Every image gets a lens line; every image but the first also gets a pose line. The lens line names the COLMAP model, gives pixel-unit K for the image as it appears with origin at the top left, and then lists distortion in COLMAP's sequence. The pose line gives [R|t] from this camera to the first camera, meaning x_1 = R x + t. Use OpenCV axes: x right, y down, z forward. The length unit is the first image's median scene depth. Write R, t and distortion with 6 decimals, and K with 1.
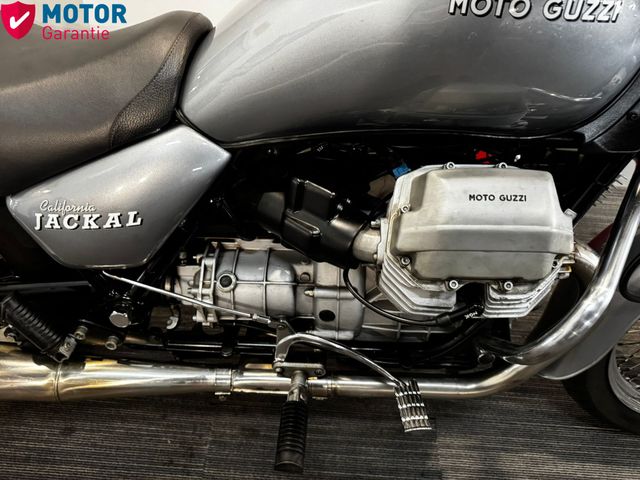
lens RADIAL K [[446.1, 0, 322.8], [0, 446.1, 241.8], [0, 0, 1]] dist [-0.009942, -0.002476]
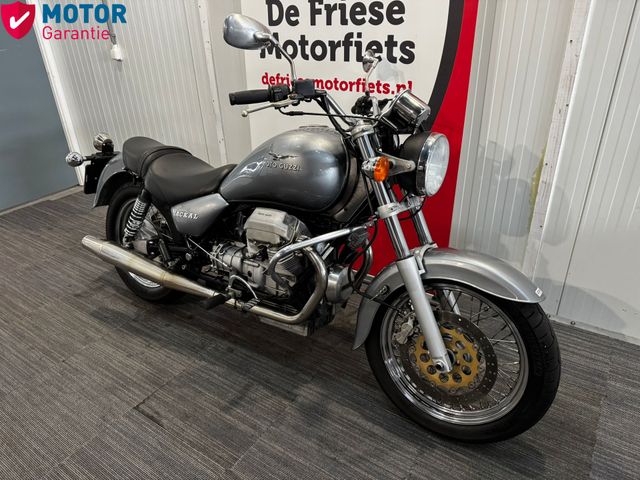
lens RADIAL K [[446.1, 0, 322.8], [0, 446.1, 241.8], [0, 0, 1]] dist [-0.009942, -0.002476]
pose [[0.855977, 0.157691, -0.492379, 1.612161], [-0.321909, 0.907784, -0.268892, 0.560424], [0.404572, 0.388666, 0.827804, -1.008344]]
